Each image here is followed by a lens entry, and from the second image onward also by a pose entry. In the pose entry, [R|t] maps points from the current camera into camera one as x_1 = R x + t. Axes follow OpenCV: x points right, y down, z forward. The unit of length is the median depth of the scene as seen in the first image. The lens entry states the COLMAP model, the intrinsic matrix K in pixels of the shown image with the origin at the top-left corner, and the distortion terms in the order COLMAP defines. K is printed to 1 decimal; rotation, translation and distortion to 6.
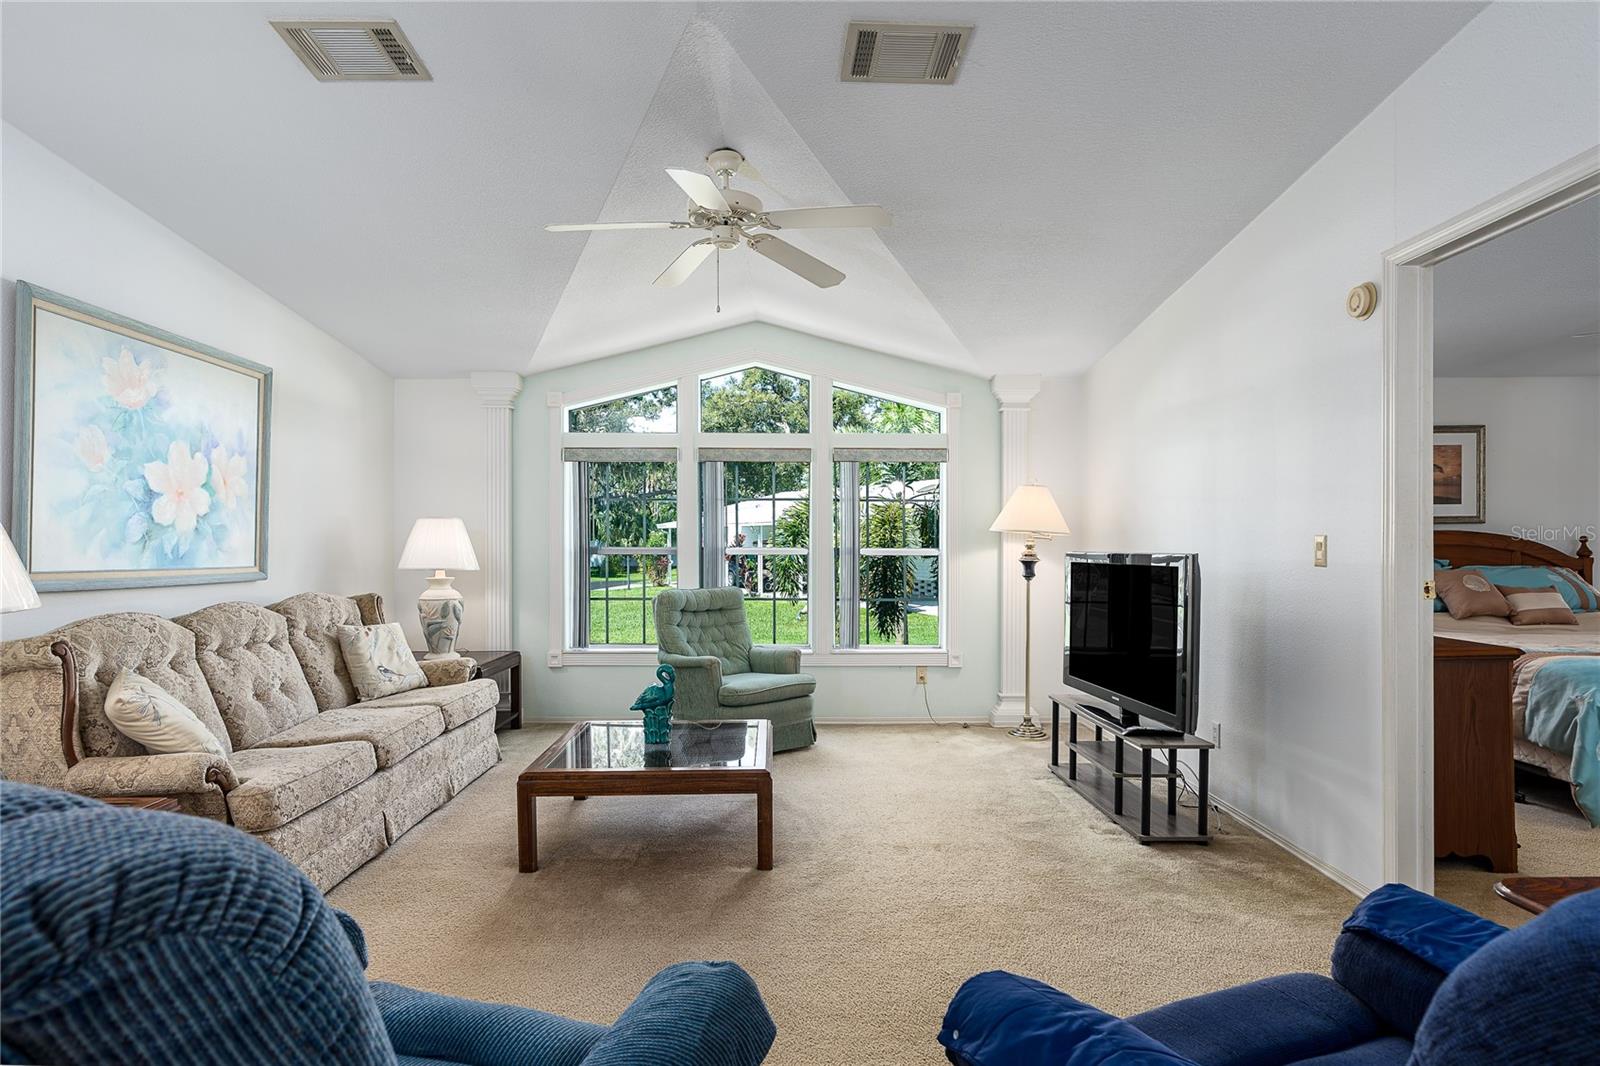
lens RADIAL K [[829.5, 0, 794.7], [0, 829.5, 538.7], [0, 0, 1]] dist [-0.003682, -0.000458]
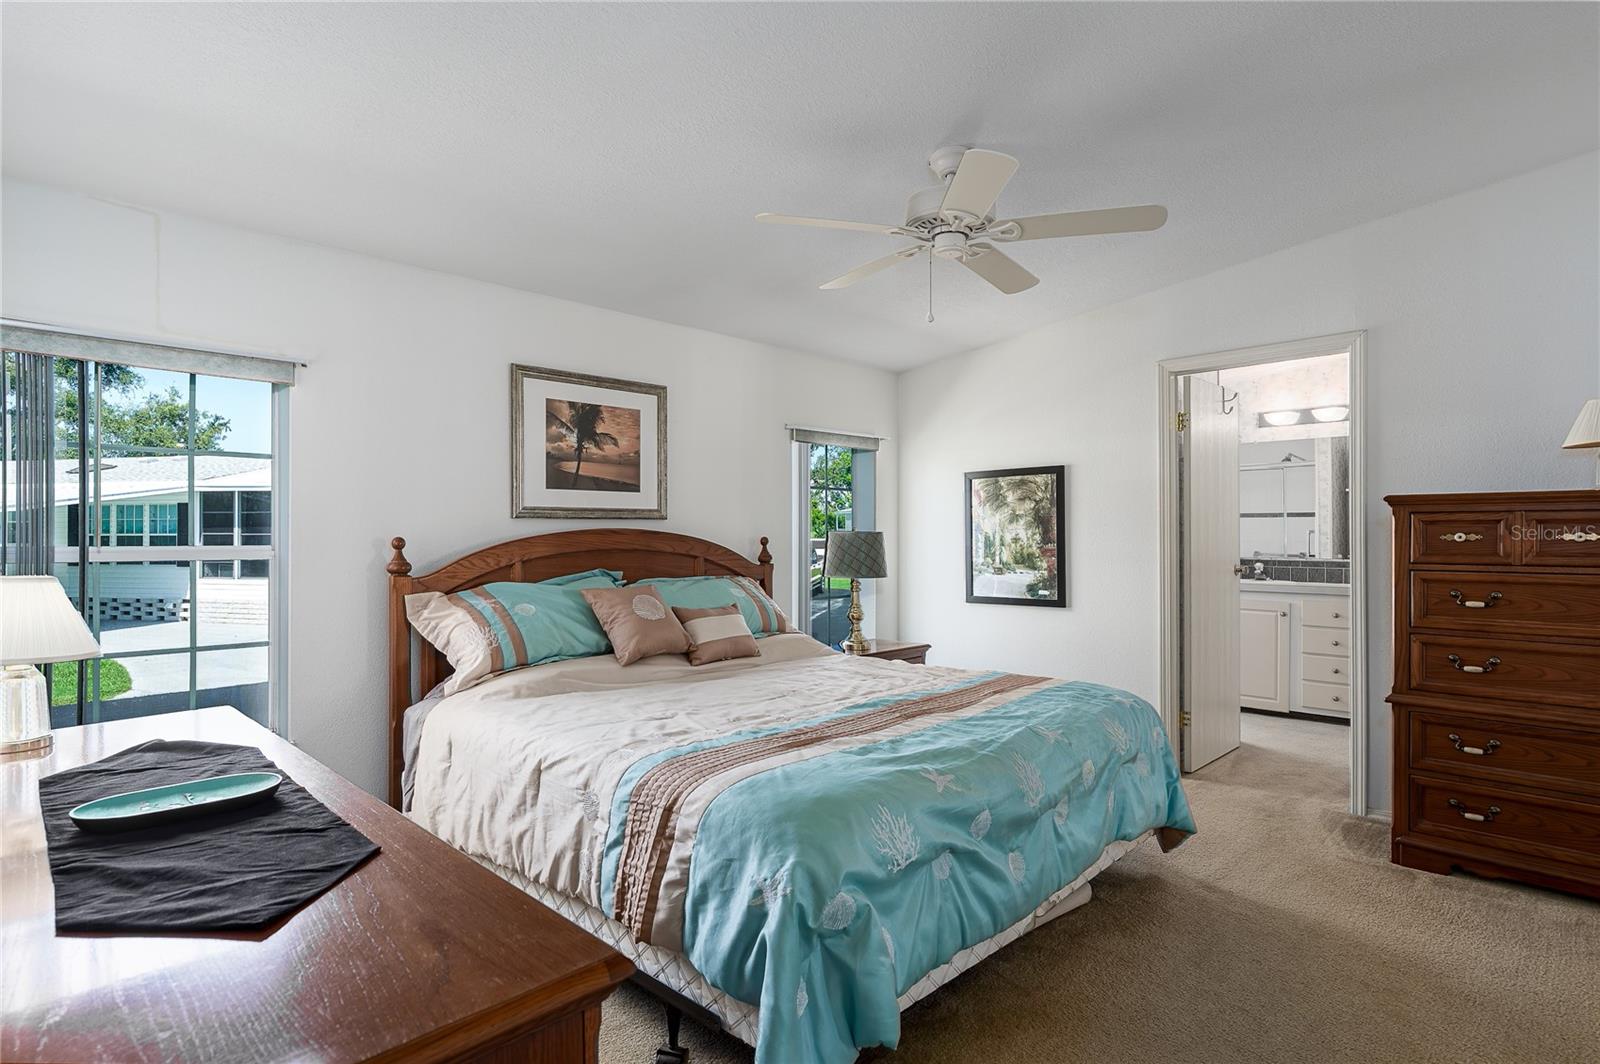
lens RADIAL K [[829.5, 0, 794.7], [0, 829.5, 537.7], [0, 0, 1]] dist [-0.003682, -0.000458]
pose [[0.692524, -0.000340, 0.721395, 0.427721], [0.003856, 0.999987, -0.003231, 0.000205], [-0.721385, 0.005019, 0.692517, 0.456799]]
